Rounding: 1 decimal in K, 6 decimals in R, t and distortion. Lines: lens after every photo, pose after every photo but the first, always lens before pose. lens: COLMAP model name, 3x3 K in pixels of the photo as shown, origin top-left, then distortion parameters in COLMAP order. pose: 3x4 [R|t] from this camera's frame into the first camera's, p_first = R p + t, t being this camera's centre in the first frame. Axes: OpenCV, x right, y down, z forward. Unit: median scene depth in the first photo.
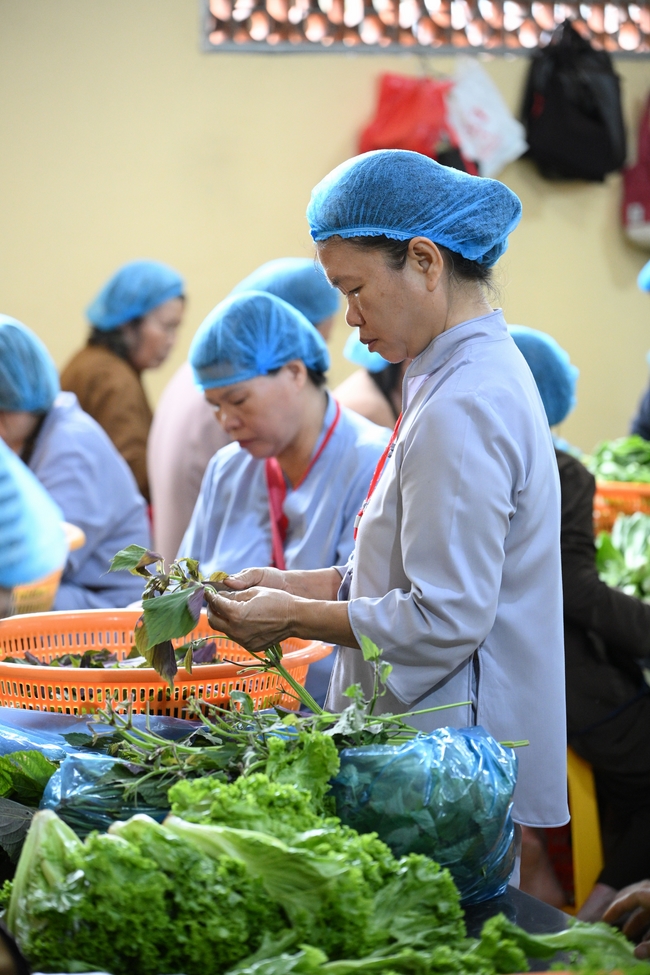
lens RADIAL K [[3472.7, 0, 325.0], [0, 3472.7, 487.5], [0, 0, 1]] dist [-0.025357, 0.002714]
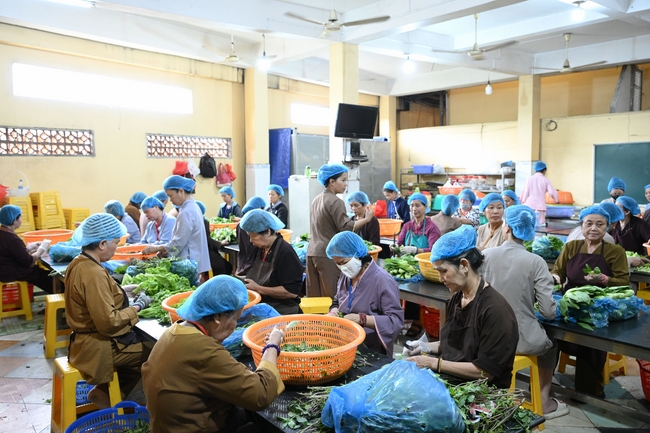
lens RADIAL K [[553.5, 0, 325.0], [0, 553.5, 216.5], [0, 0, 1]] dist [-0.008680, -0.004796]
pose [[0.962271, -0.027596, 0.270689, 0.003128], [0.031958, 0.999420, -0.011720, 0.006281], [-0.270209, 0.019929, 0.962596, -0.122467]]
